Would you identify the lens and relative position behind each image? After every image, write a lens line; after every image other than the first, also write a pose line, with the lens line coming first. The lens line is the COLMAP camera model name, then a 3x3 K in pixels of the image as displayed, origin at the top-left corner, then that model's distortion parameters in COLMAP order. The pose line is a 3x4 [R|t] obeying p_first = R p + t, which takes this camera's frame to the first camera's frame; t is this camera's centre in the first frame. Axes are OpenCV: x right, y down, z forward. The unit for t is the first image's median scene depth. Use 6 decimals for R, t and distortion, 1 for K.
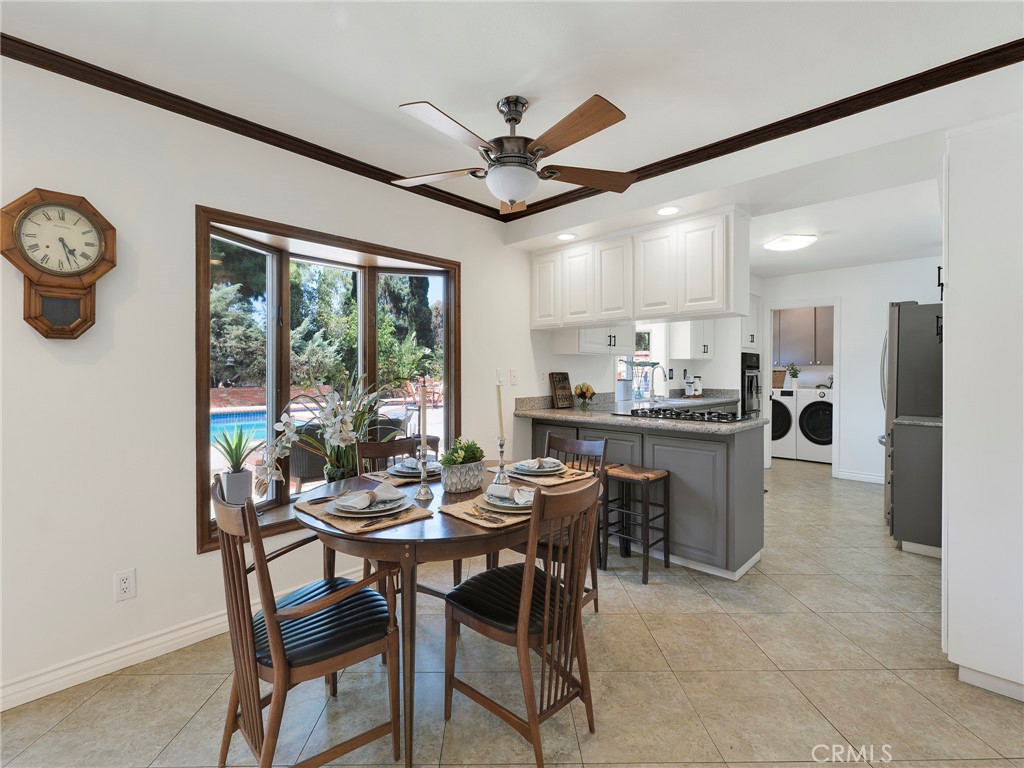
lens RADIAL K [[459.3, 0, 507.8], [0, 459.3, 374.3], [0, 0, 1]] dist [0.007137, -0.001765]
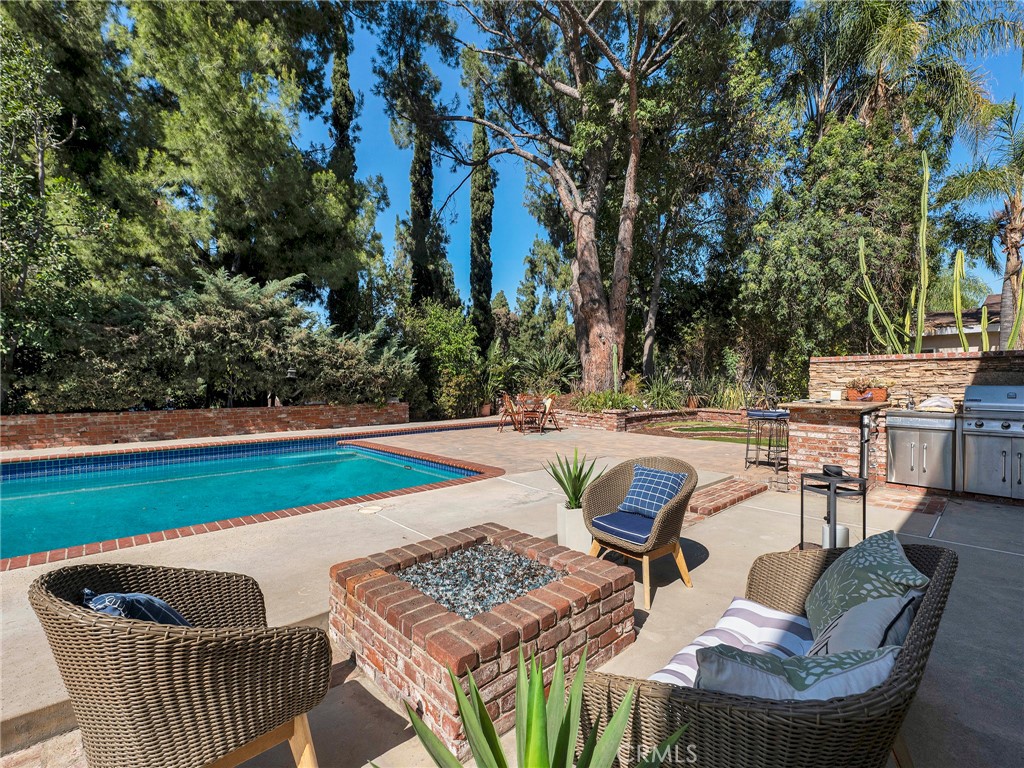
lens RADIAL K [[460.2, 0, 514.8], [0, 460.2, 386.7], [0, 0, 1]] dist [0.014593, -0.002325]
pose [[0.999264, 0.000163, -0.038358, -0.362414], [-0.000172, 1.000000, -0.000226, -0.008420], [0.038358, 0.000232, 0.999264, 0.436385]]
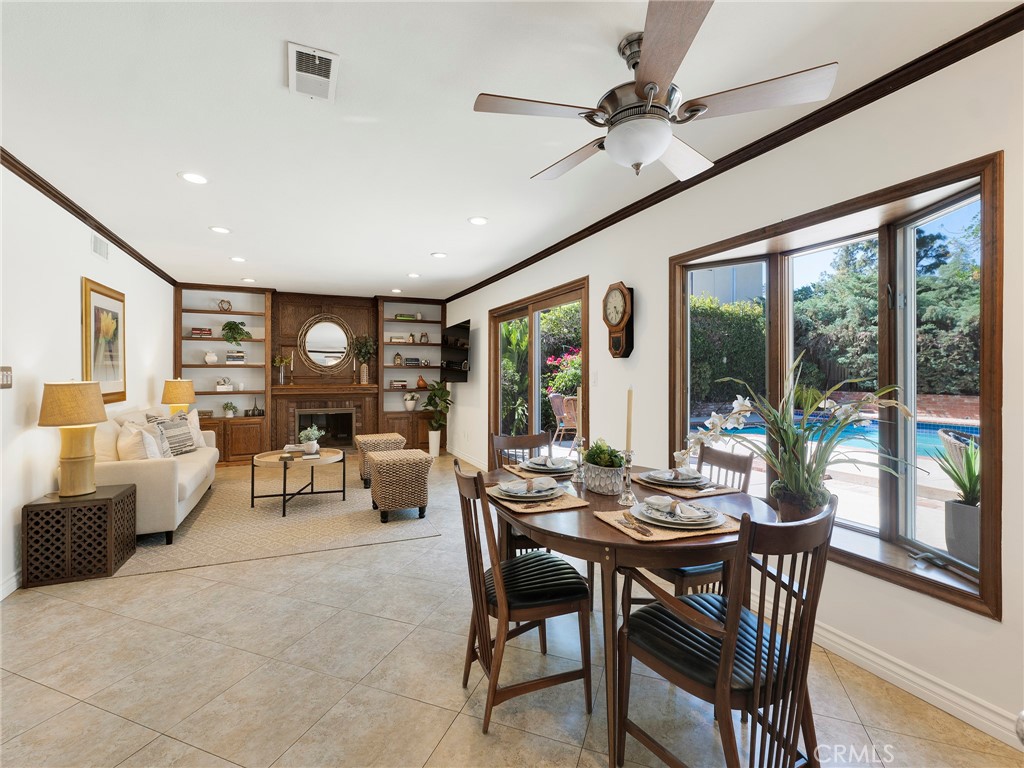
lens RADIAL K [[459.3, 0, 503.9], [0, 459.3, 375.5], [0, 0, 1]] dist [0.007137, -0.001765]
pose [[-0.365870, -0.001702, -0.930664, 0.241333], [-0.007952, 0.999968, 0.001297, -0.000380], [0.930632, 0.007875, -0.365872, 0.303502]]
